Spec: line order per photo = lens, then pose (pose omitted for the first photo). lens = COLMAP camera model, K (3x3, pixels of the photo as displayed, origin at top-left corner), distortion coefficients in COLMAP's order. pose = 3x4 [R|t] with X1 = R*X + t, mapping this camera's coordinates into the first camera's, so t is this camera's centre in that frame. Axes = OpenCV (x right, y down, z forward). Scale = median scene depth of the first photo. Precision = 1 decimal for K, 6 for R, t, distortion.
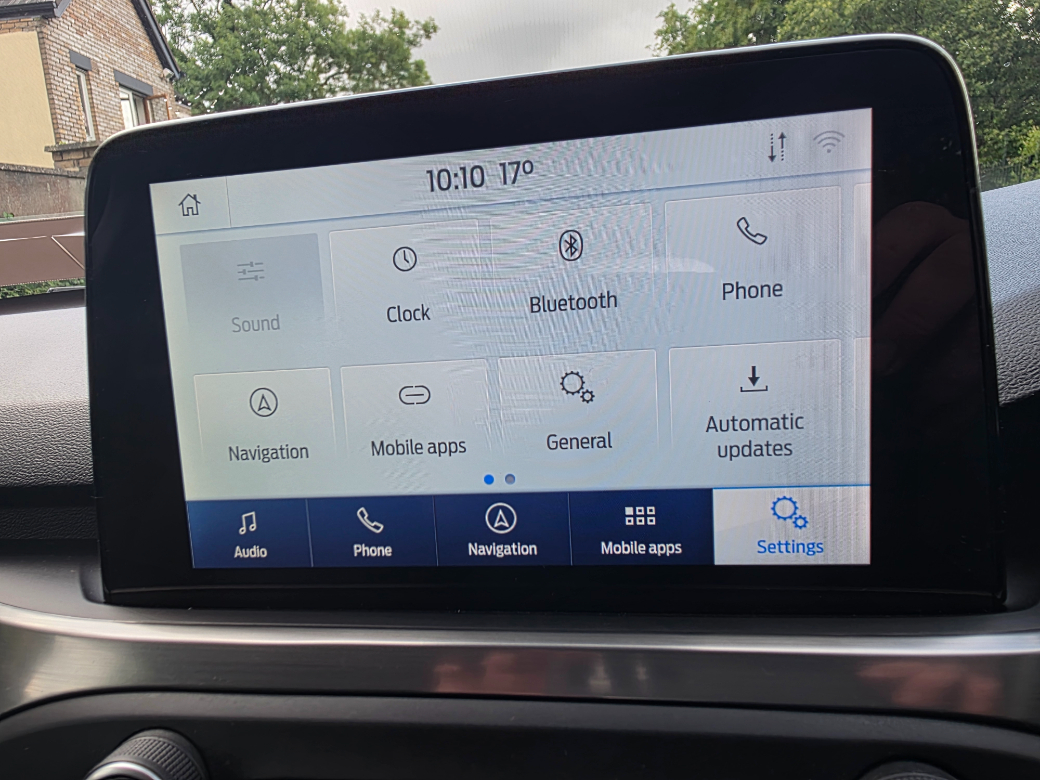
lens RADIAL K [[705.7, 0, 520.0], [0, 705.7, 390.0], [0, 0, 1]] dist [0.048235, -0.000810]
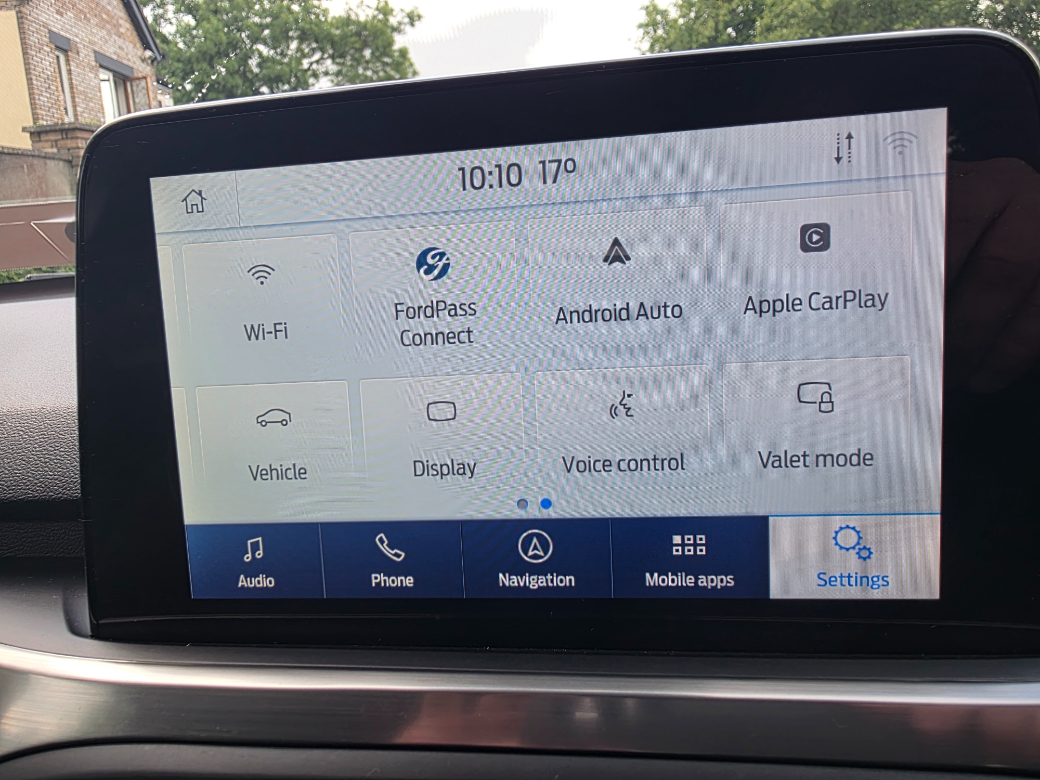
lens RADIAL K [[692.7, 0, 521.2], [0, 692.7, 366.7], [0, 0, 1]] dist [0.040754, -0.002814]
pose [[0.999351, 0.004344, 0.035765, -0.075188], [-0.004097, 0.999967, -0.006961, -0.043000], [-0.035794, 0.006810, 0.999336, 0.095964]]
